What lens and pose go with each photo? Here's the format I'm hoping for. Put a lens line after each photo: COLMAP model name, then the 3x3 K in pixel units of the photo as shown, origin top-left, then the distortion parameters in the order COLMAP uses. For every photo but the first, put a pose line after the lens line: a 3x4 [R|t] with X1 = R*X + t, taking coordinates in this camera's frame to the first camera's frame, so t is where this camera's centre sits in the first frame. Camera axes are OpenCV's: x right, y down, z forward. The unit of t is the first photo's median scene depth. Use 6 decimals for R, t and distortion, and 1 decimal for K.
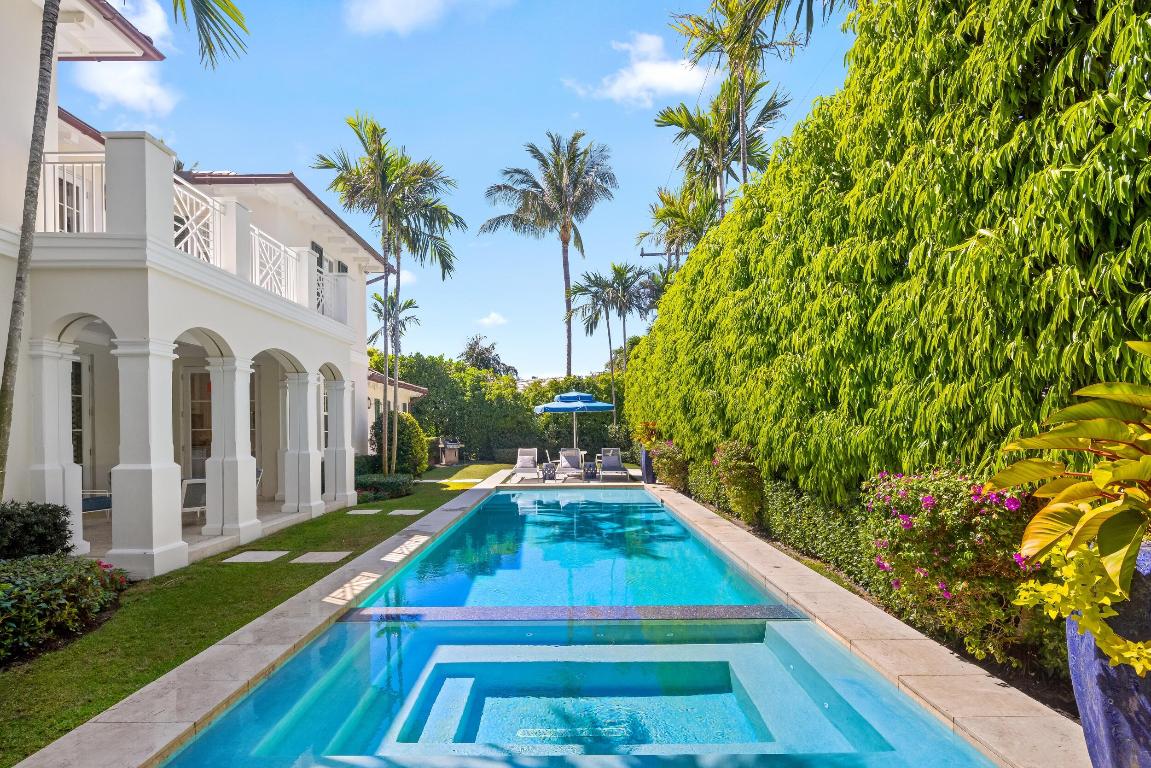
lens RADIAL K [[576.9, 0, 552.3], [0, 576.9, 420.9], [0, 0, 1]] dist [-0.001891, -0.000985]
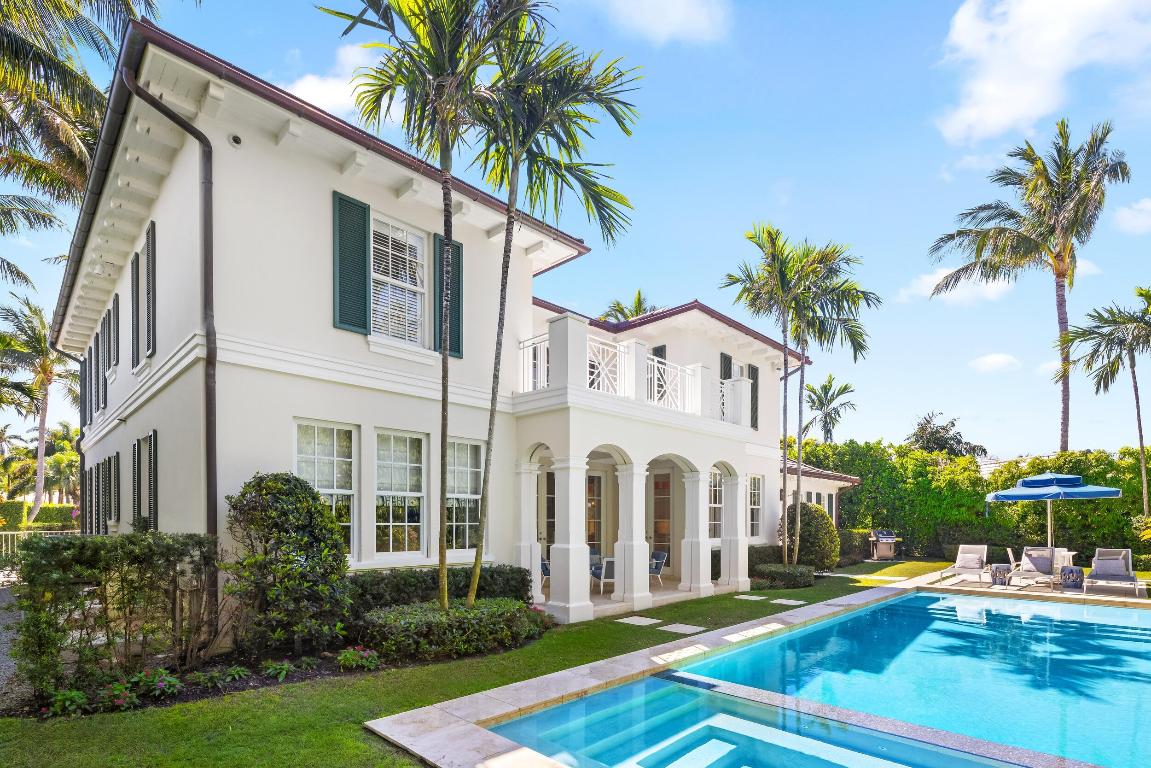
lens RADIAL K [[577.1, 0, 557.1], [0, 577.1, 503.0], [0, 0, 1]] dist [0.003558, 0.000517]
pose [[0.691210, -0.015672, -0.722484, 0.181835], [0.005097, 0.999846, -0.016812, -0.001942], [0.722636, 0.007938, 0.691183, -0.005592]]
